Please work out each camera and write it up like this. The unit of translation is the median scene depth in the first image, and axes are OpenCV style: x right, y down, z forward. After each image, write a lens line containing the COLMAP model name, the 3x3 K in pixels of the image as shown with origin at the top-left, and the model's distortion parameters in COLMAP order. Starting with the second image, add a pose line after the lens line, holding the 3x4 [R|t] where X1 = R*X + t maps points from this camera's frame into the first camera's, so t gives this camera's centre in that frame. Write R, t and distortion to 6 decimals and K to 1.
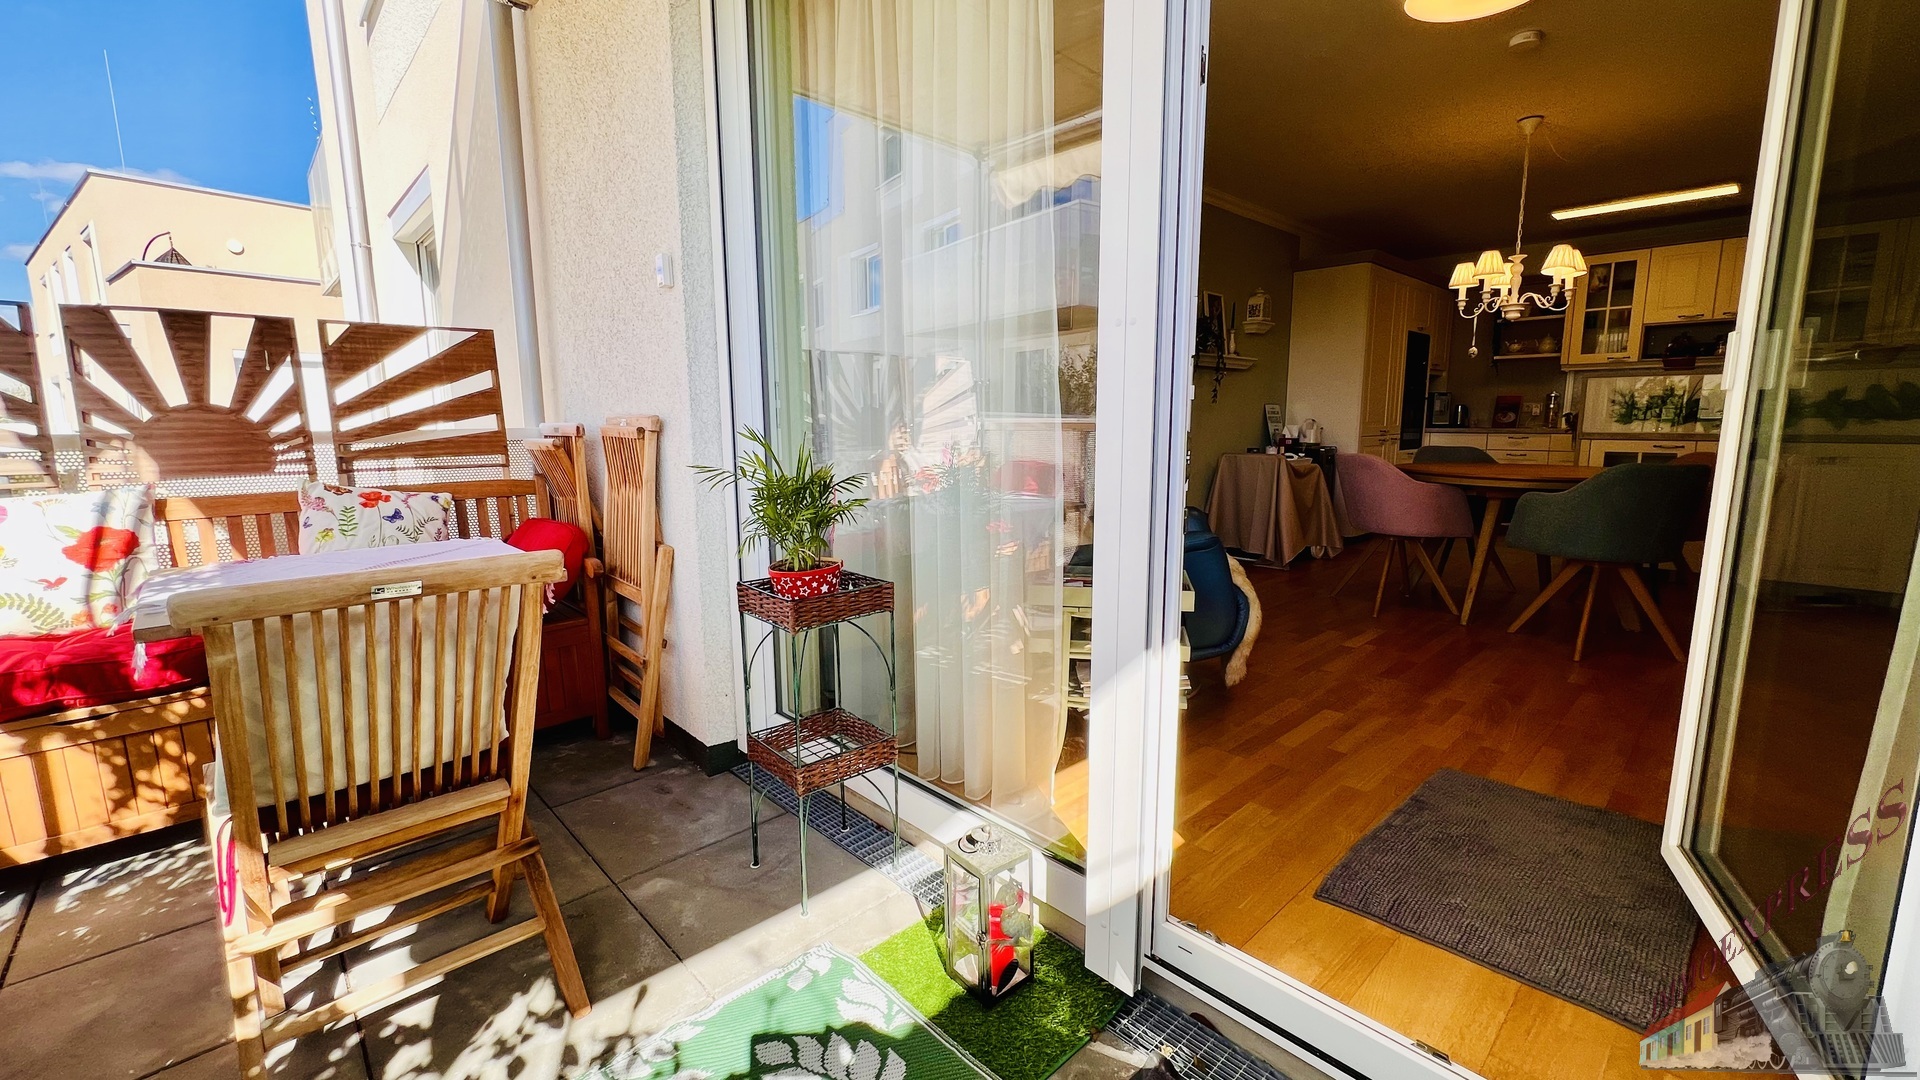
lens RADIAL K [[772.8, 0, 960.0], [0, 772.8, 540.0], [0, 0, 1]] dist [-0.000594, -0.000018]
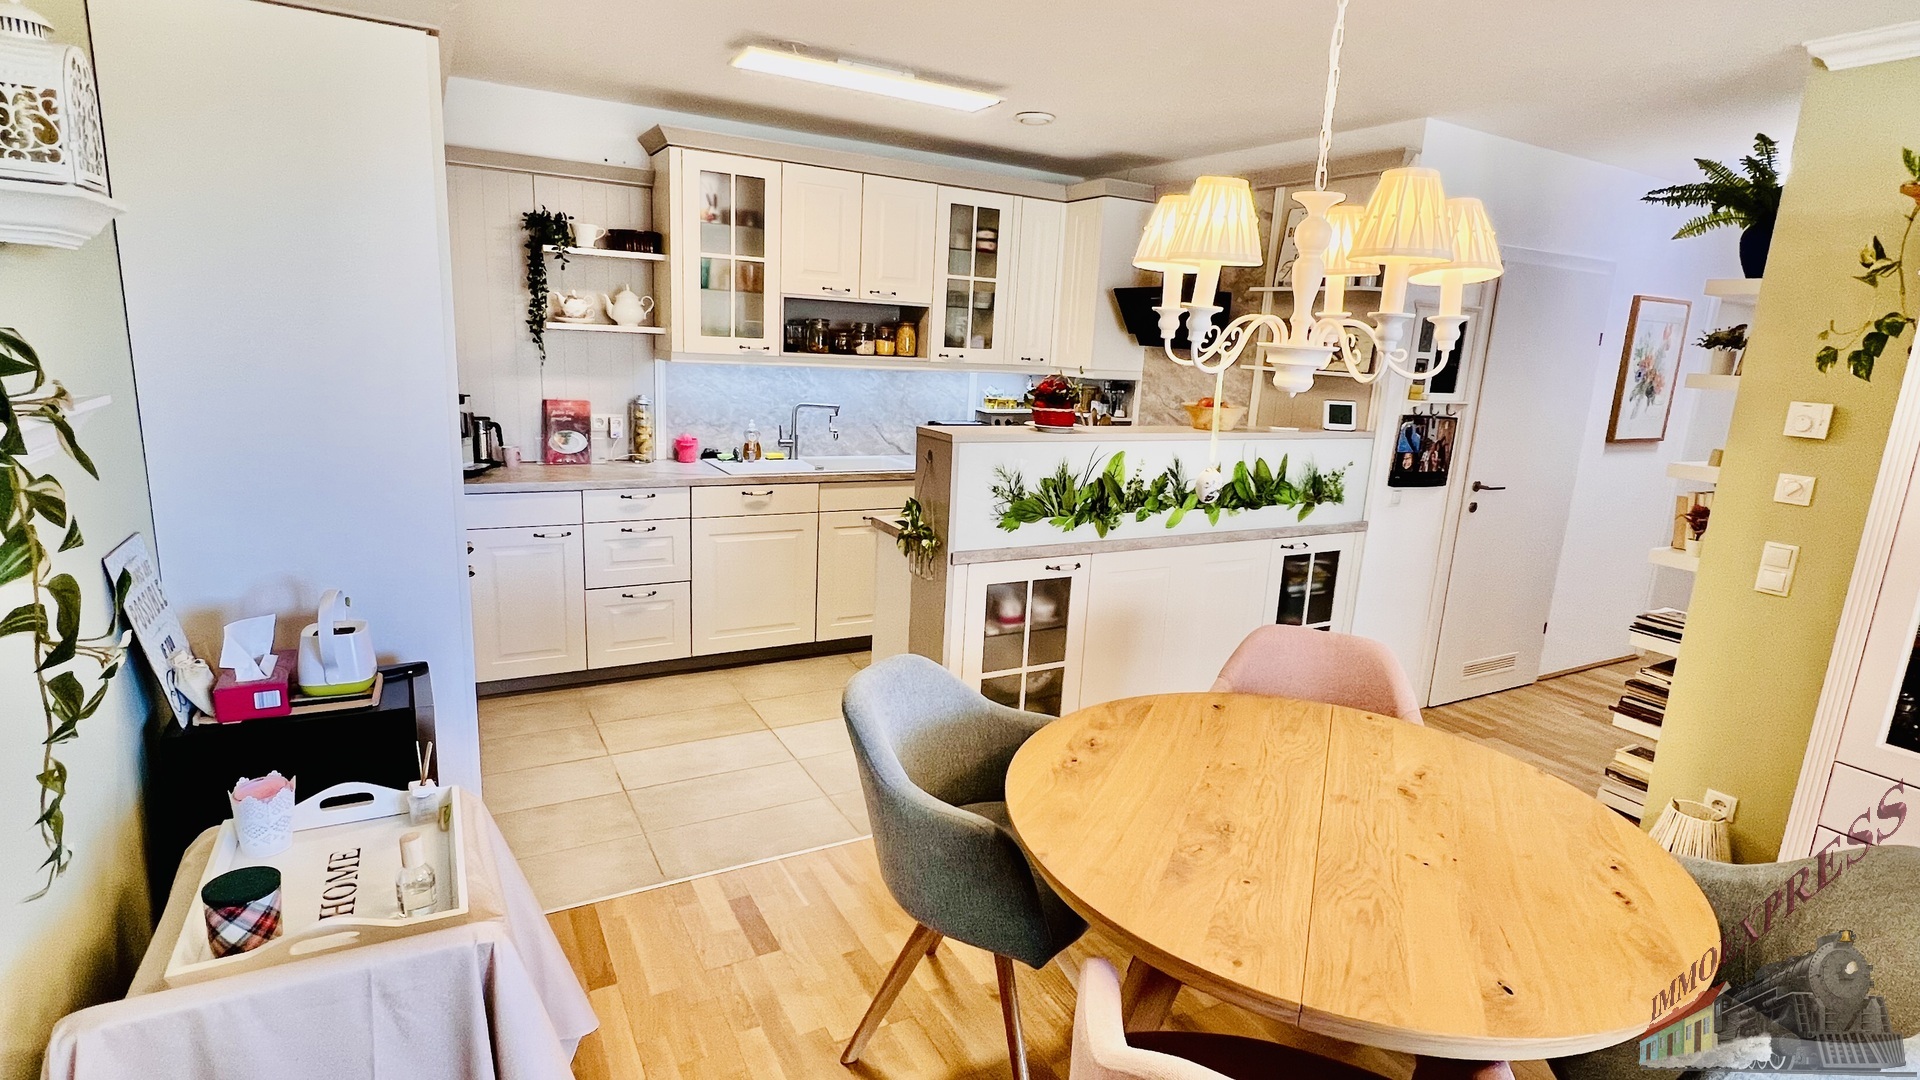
lens RADIAL K [[948.9, 0, 960.0], [0, 948.9, 540.0], [0, 0, 1]] dist [0.001169, 0.000084]
pose [[0.235270, -0.190719, 0.953034, 0.221088], [0.099624, 0.980126, 0.171547, -0.242798], [-0.966811, 0.054585, 0.249594, 0.820770]]
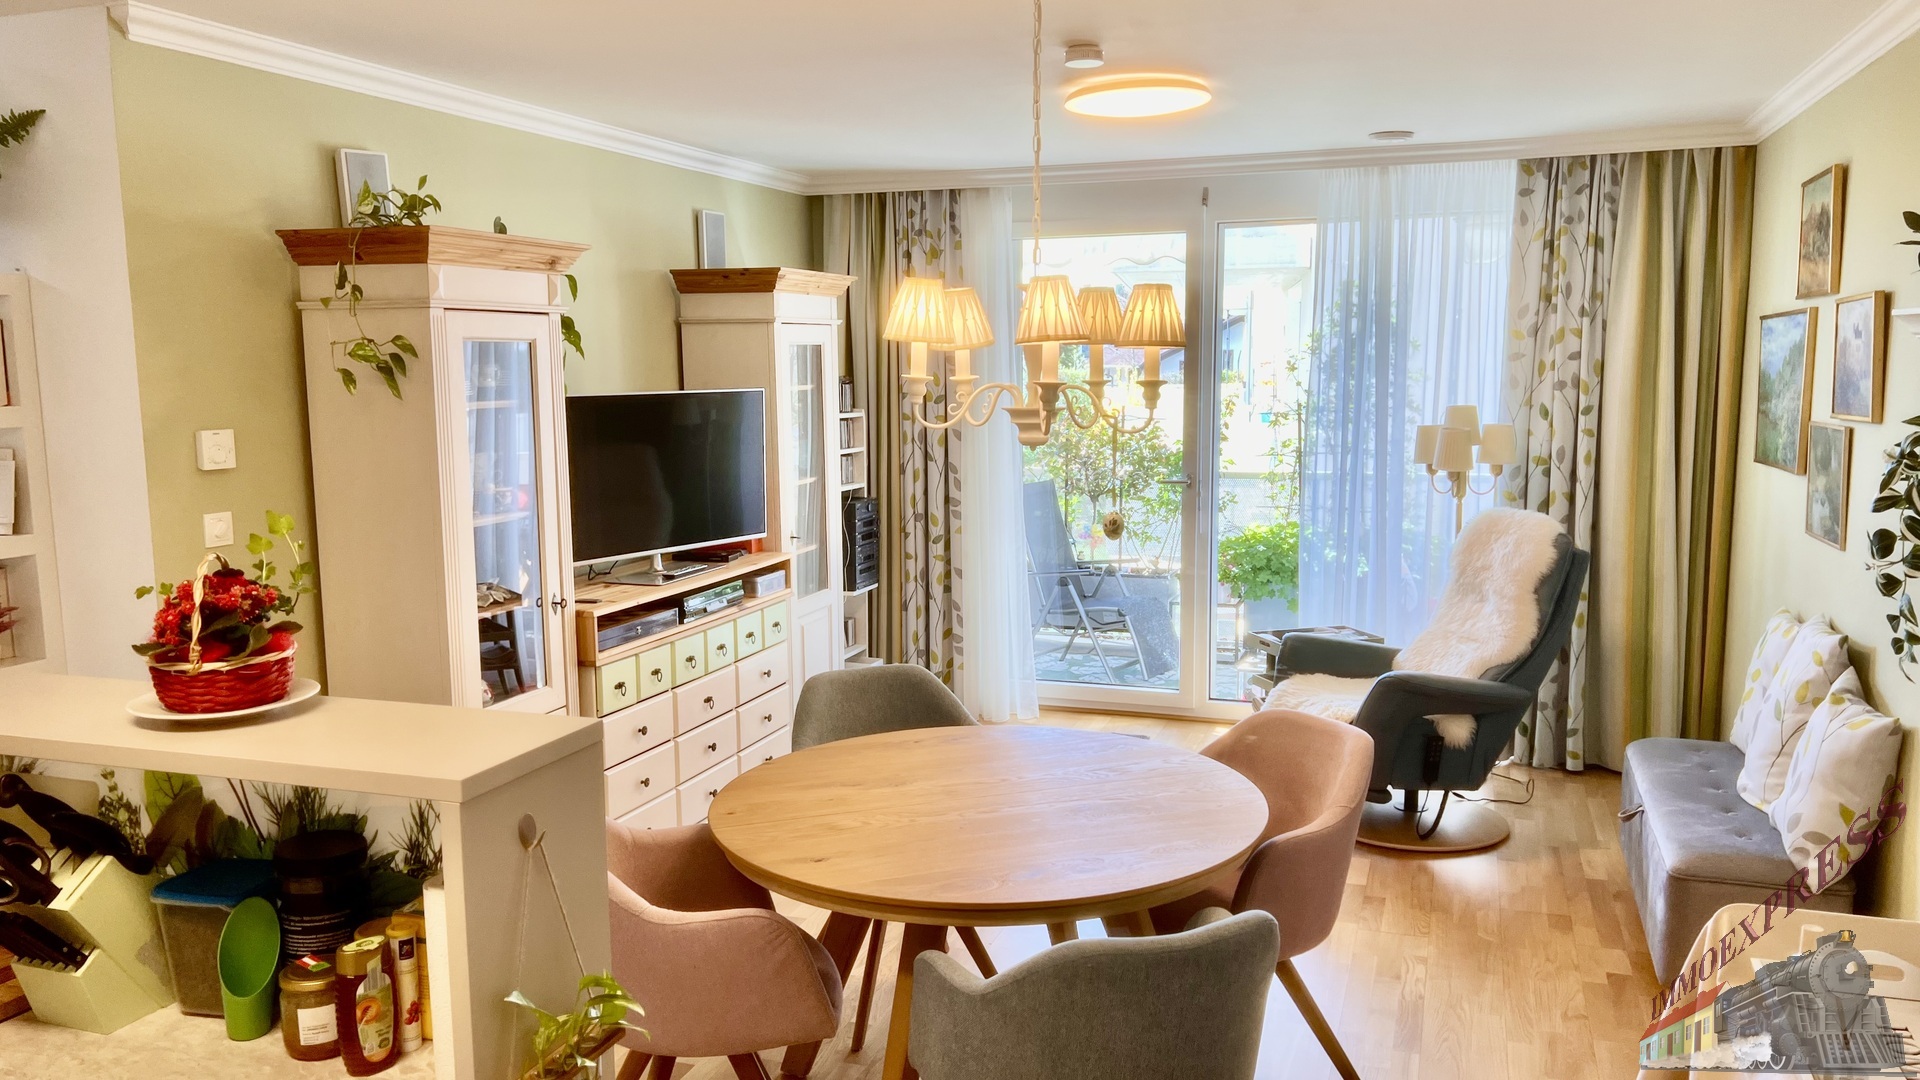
lens RADIAL K [[1489.2, 0, 960.0], [0, 1489.2, 540.0], [0, 0, 1]] dist [0.006883, -0.002124]
pose [[-0.884361, 0.072610, -0.461122, 0.866600], [-0.063011, 0.960219, 0.272045, -0.345977], [0.462531, 0.269642, -0.844605, 1.275526]]
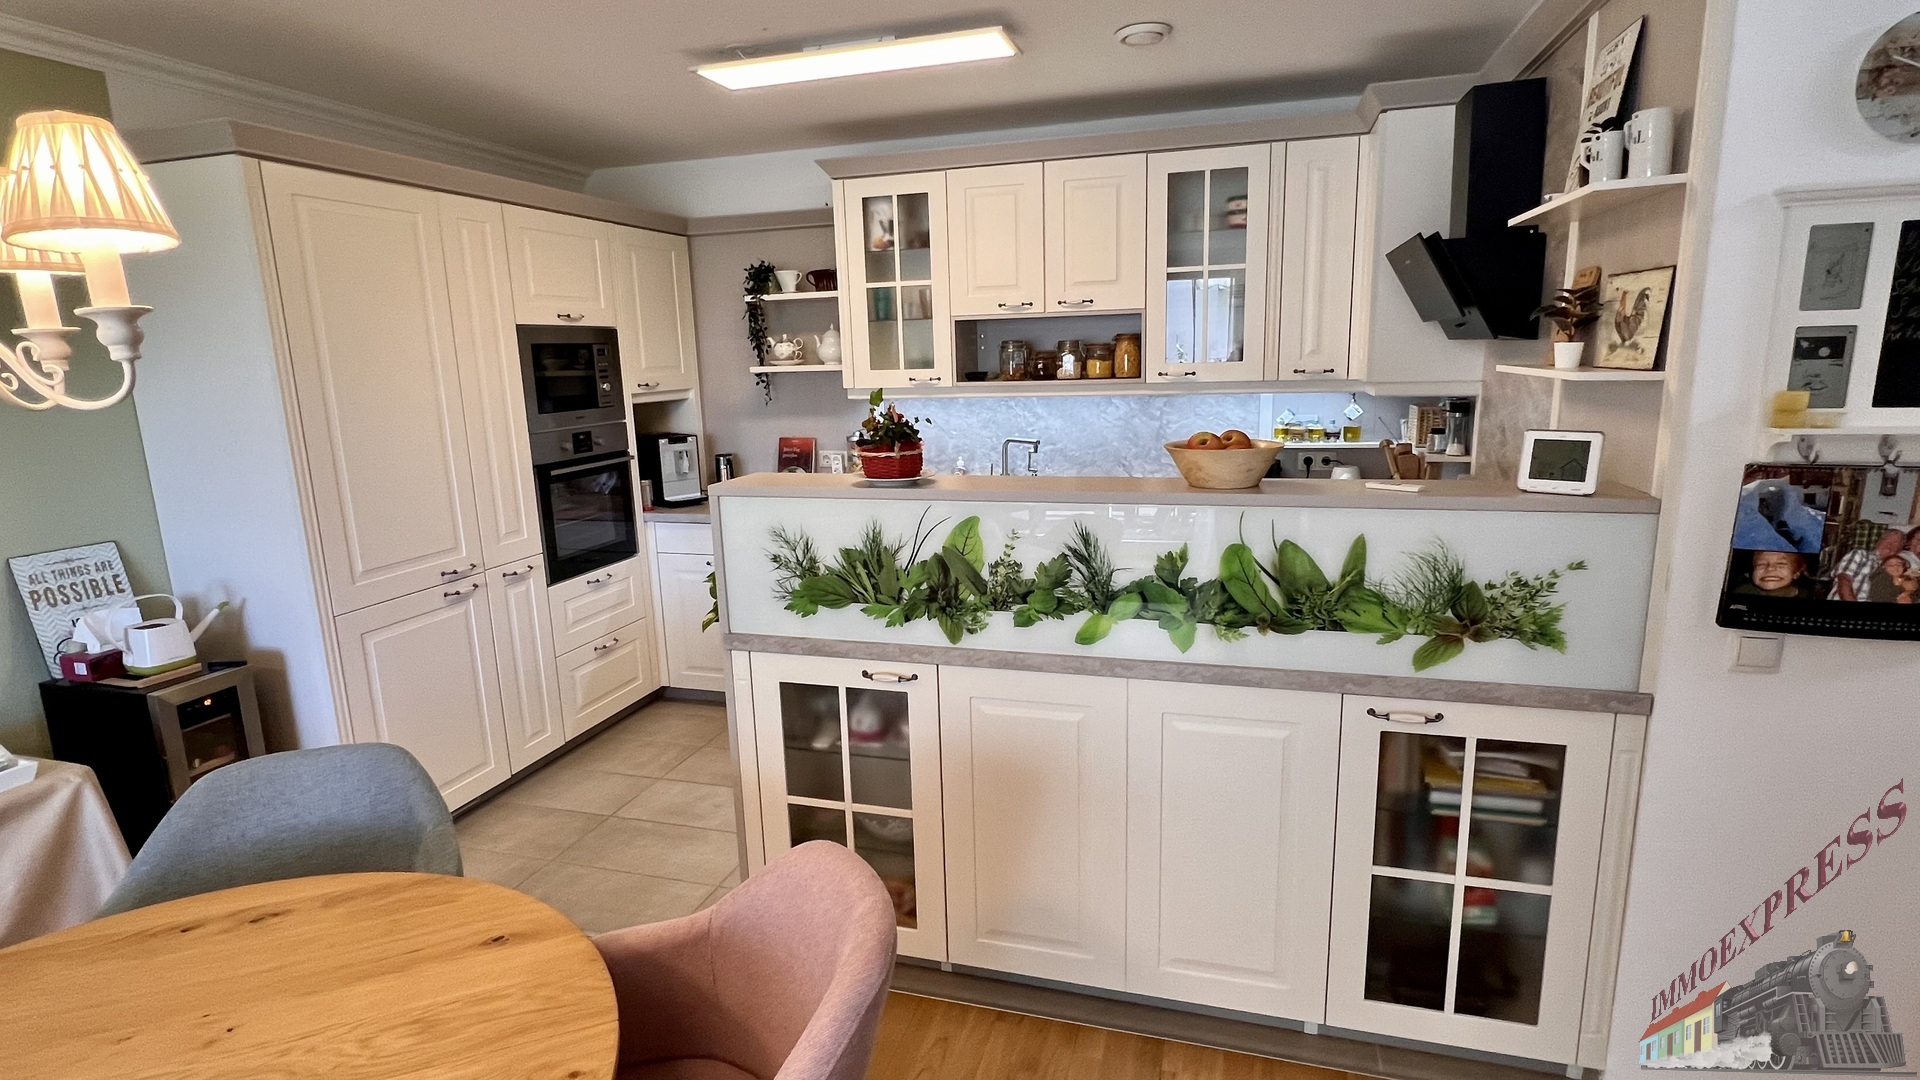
lens RADIAL K [[948.9, 0, 960.0], [0, 948.9, 540.0], [0, 0, 1]] dist [0.001169, 0.000084]
pose [[0.864216, -0.120029, 0.488593, 0.654391], [0.104178, 0.992770, 0.059619, -0.196372], [-0.492217, -0.000624, 0.870472, 0.511426]]
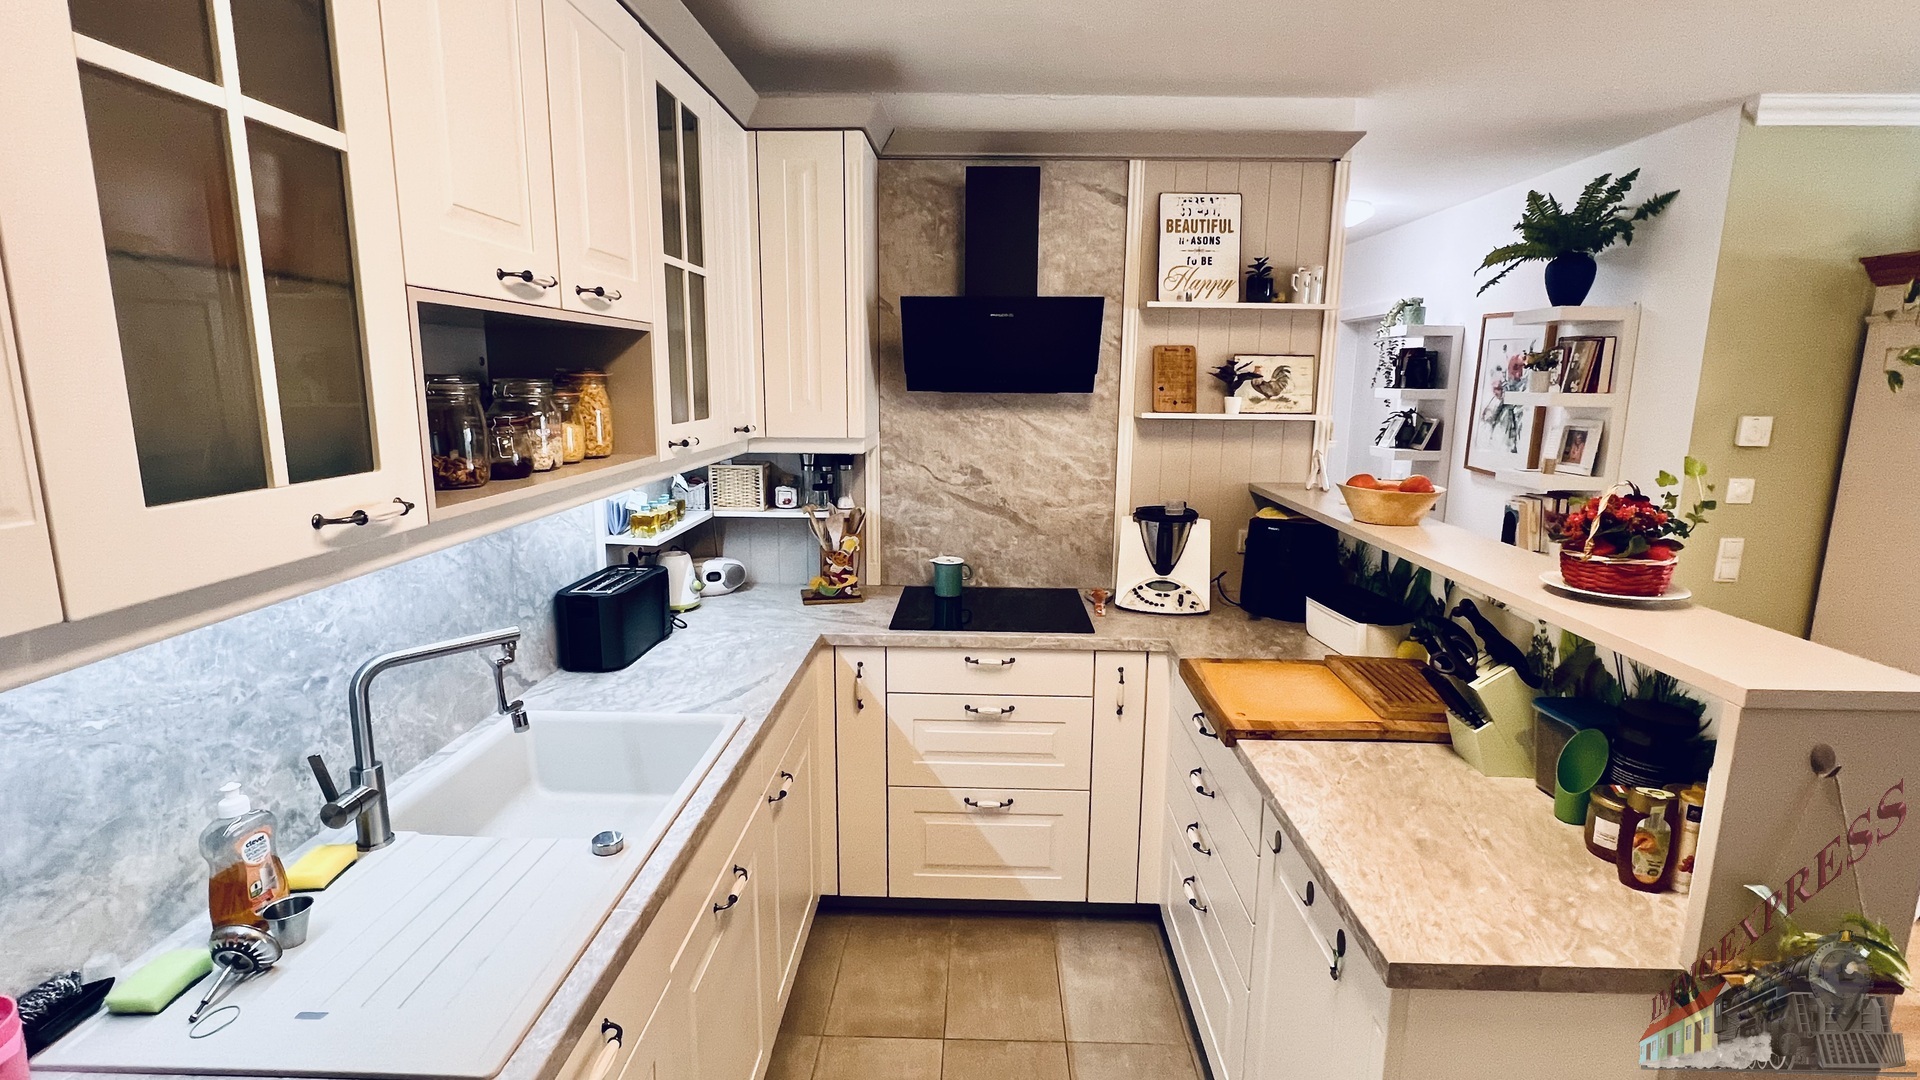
lens RADIAL K [[890.6, 0, 968.6], [0, 890.6, 536.7], [0, 0, 1]] dist [-0.002392, -0.000300]
pose [[-0.704814, -0.128462, 0.697664, 0.797636], [0.105533, 0.953536, 0.282190, -0.319215], [-0.701499, 0.272518, -0.658509, 1.237632]]
